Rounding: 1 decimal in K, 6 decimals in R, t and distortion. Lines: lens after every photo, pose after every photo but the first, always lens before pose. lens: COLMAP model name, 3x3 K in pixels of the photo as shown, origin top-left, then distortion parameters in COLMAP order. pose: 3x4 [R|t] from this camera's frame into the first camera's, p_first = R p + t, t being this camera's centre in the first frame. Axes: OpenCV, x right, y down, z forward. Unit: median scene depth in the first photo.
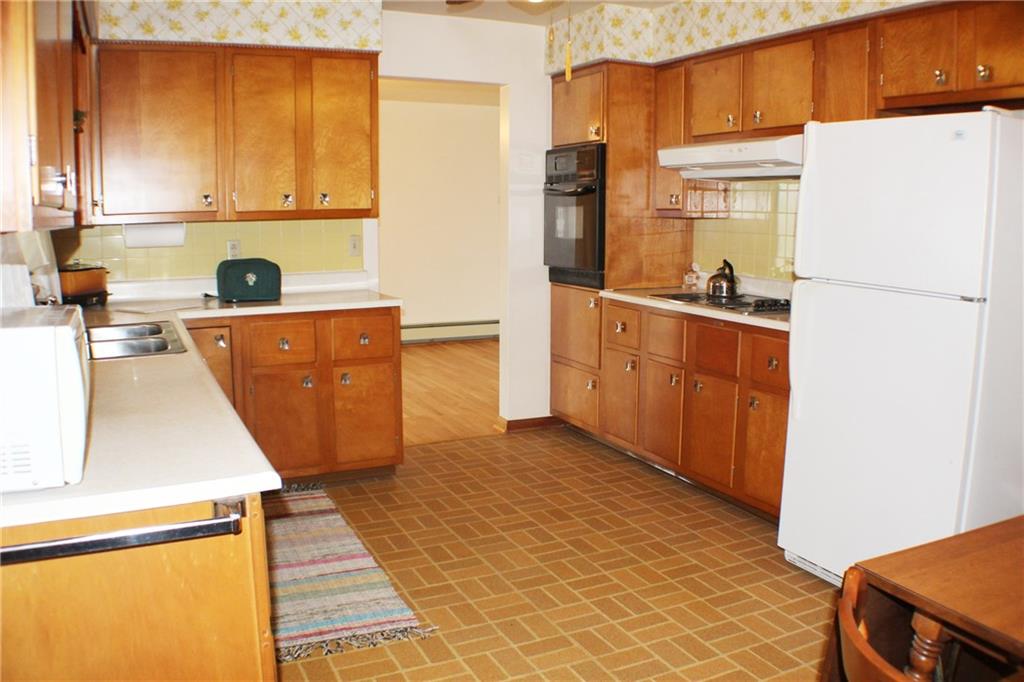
lens RADIAL K [[853.4, 0, 512.0], [0, 853.4, 341.0], [0, 0, 1]] dist [-0.141452, 0.002283]
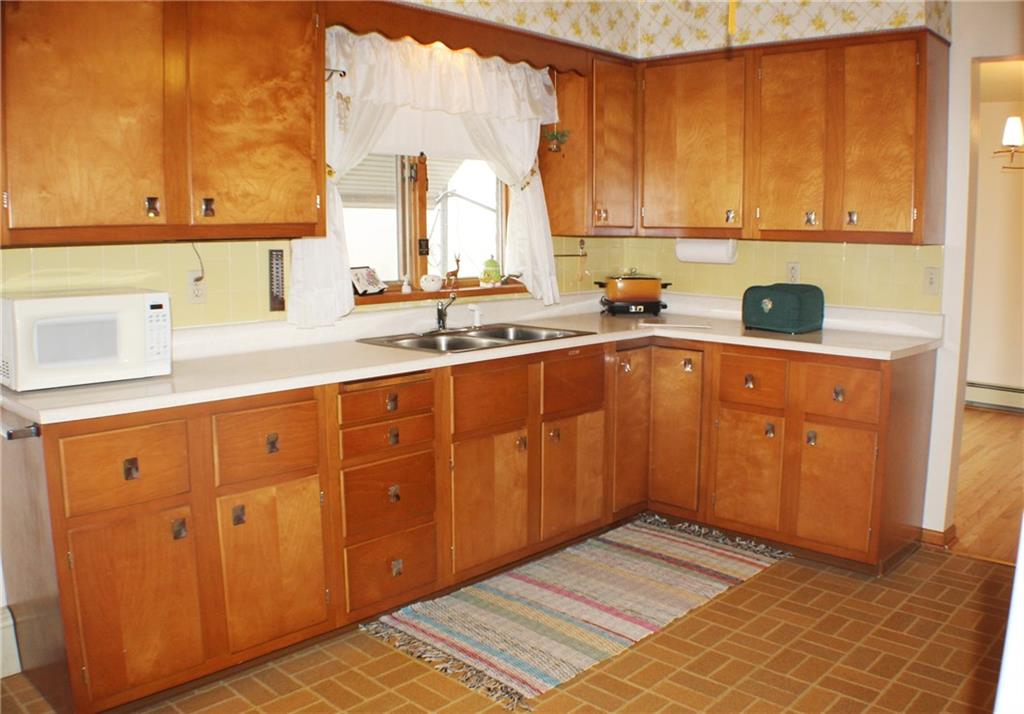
lens RADIAL K [[895.2, 0, 512.0], [0, 895.2, 357.0], [0, 0, 1]] dist [-0.156916, 0.007885]
pose [[0.366431, 0.141773, -0.919581, 0.484415], [-0.150212, 0.984373, 0.091907, -0.069325], [0.918240, 0.104454, 0.382001, 0.423838]]
